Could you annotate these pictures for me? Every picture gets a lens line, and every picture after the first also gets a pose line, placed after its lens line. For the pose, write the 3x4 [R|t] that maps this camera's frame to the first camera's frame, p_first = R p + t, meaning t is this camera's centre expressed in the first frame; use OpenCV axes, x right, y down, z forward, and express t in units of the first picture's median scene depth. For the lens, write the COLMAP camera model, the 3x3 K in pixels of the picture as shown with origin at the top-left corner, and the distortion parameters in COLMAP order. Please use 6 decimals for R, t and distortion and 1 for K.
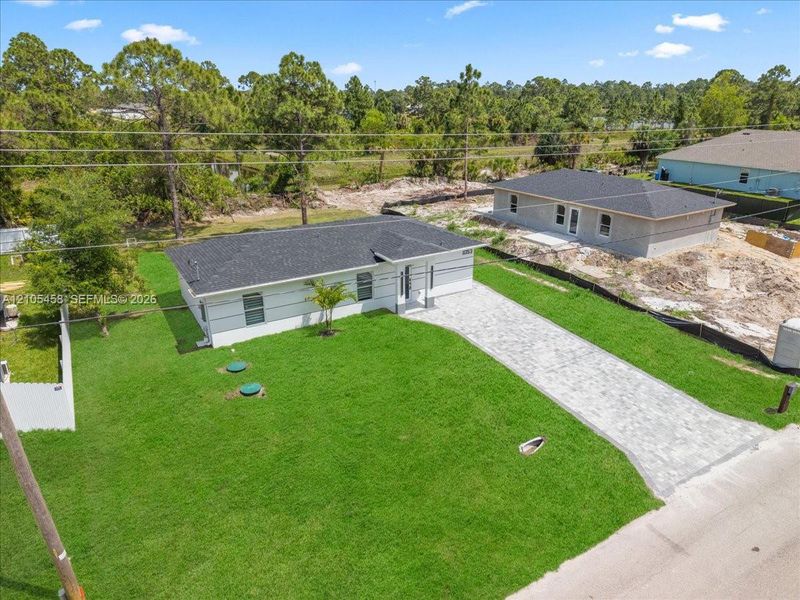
lens RADIAL K [[536.2, 0, 400.0], [0, 536.2, 300.0], [0, 0, 1]] dist [0.033068, -0.038282]
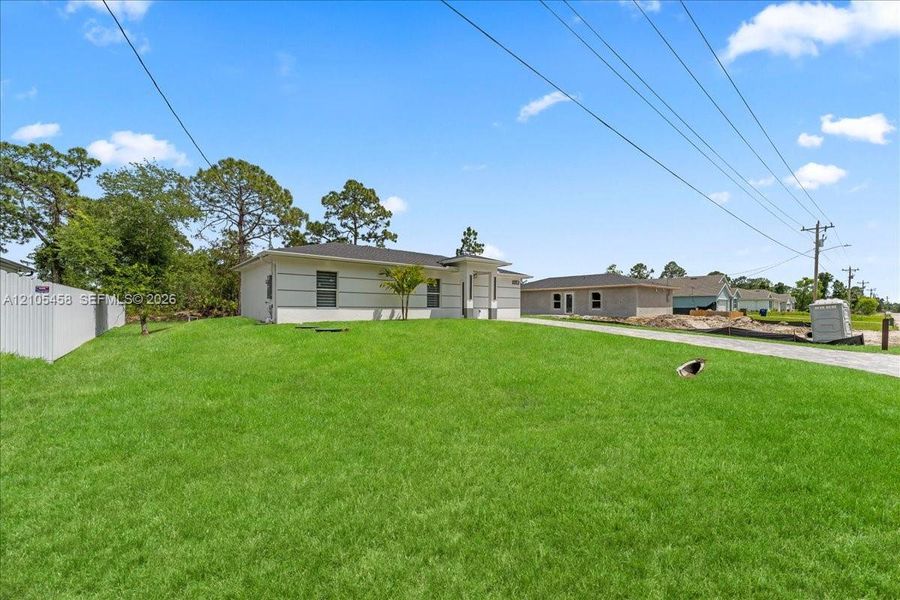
lens RADIAL K [[364.5, 0, 451.8], [0, 364.5, 304.6], [0, 0, 1]] dist [0.000341, -0.000020]
pose [[0.988548, 0.009861, 0.150583, -0.132467], [0.046877, 0.928430, -0.368538, 0.248334], [-0.143440, 0.371376, 0.917336, 0.346946]]
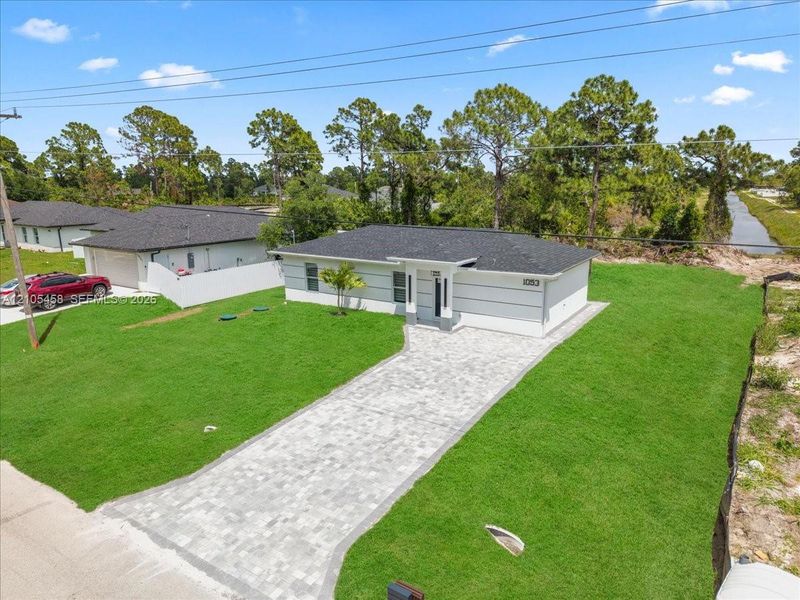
lens RADIAL K [[536.2, 0, 400.0], [0, 536.2, 300.0], [0, 0, 1]] dist [0.033068, -0.038282]
pose [[0.436360, 0.194674, -0.878460, 0.747904], [-0.320672, 0.945853, 0.050321, -0.049769], [0.840690, 0.259739, 0.475159, 0.536527]]
